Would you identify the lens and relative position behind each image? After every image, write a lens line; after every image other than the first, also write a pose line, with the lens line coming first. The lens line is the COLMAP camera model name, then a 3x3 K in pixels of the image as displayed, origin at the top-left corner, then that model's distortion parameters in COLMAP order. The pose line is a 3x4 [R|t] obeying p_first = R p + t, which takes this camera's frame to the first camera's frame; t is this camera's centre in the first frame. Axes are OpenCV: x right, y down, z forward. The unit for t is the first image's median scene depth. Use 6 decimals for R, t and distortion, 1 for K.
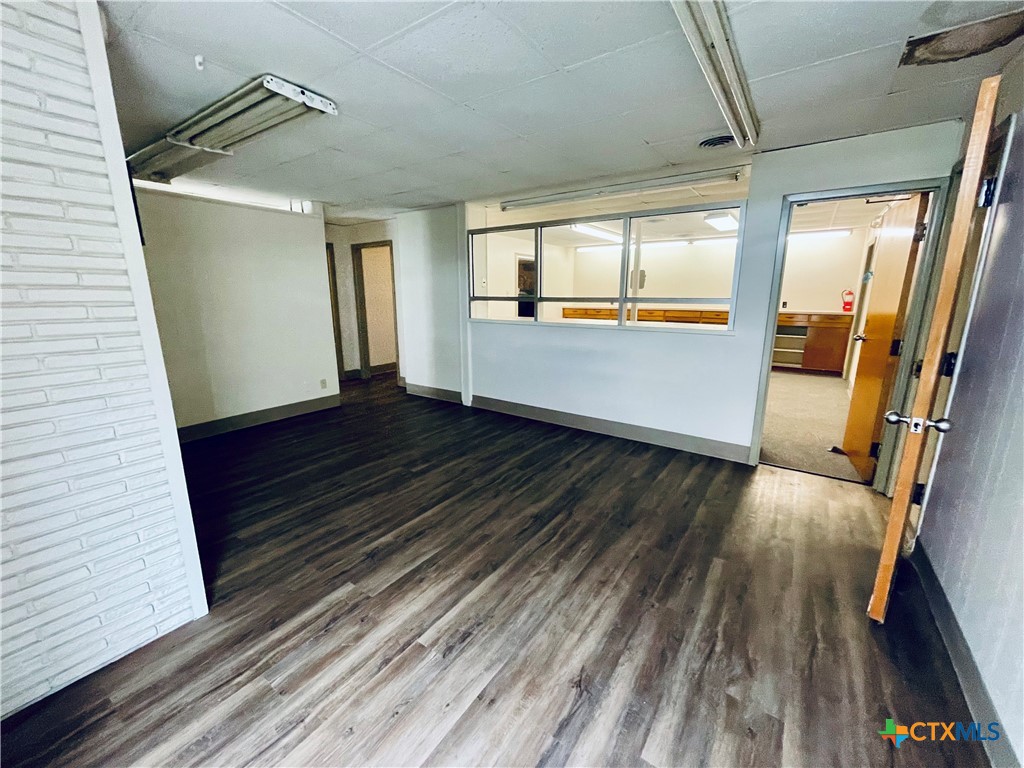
lens RADIAL K [[414.9, 0, 508.8], [0, 414.9, 383.7], [0, 0, 1]] dist [-0.000438, -0.000159]
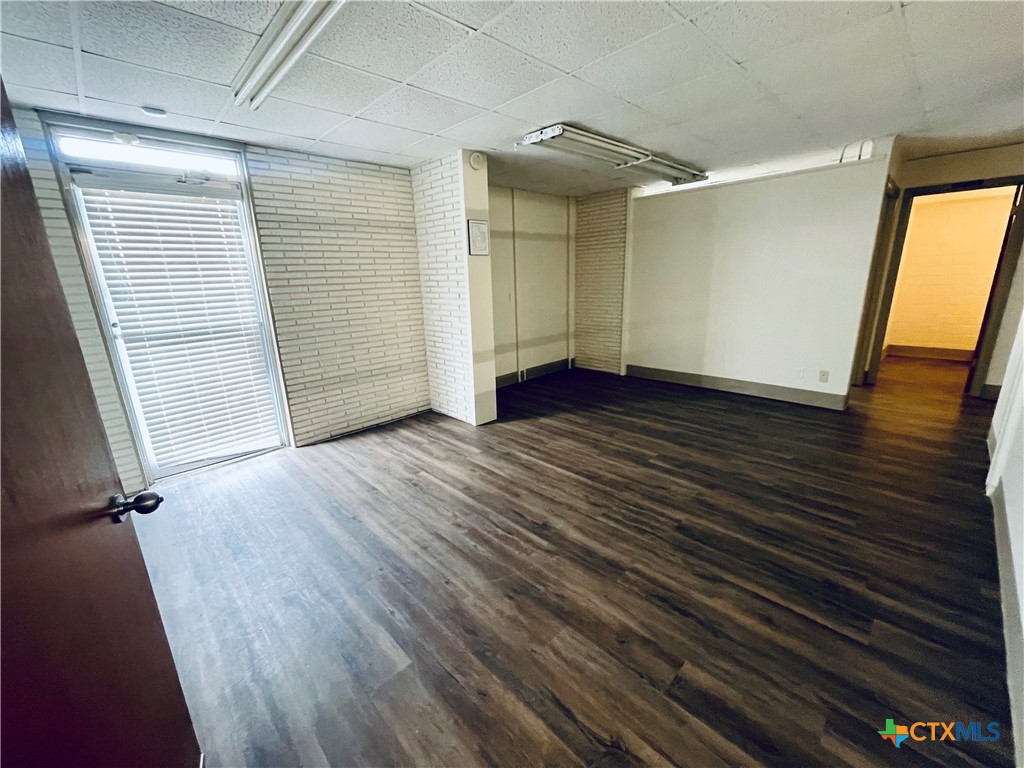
lens RADIAL K [[414.9, 0, 508.8], [0, 414.9, 383.7], [0, 0, 1]] dist [-0.000438, -0.000159]
pose [[-0.186331, 0.257499, -0.948143, 0.900939], [-0.179403, 0.939901, 0.290518, -0.226485], [0.965968, 0.224233, -0.128937, 1.024487]]
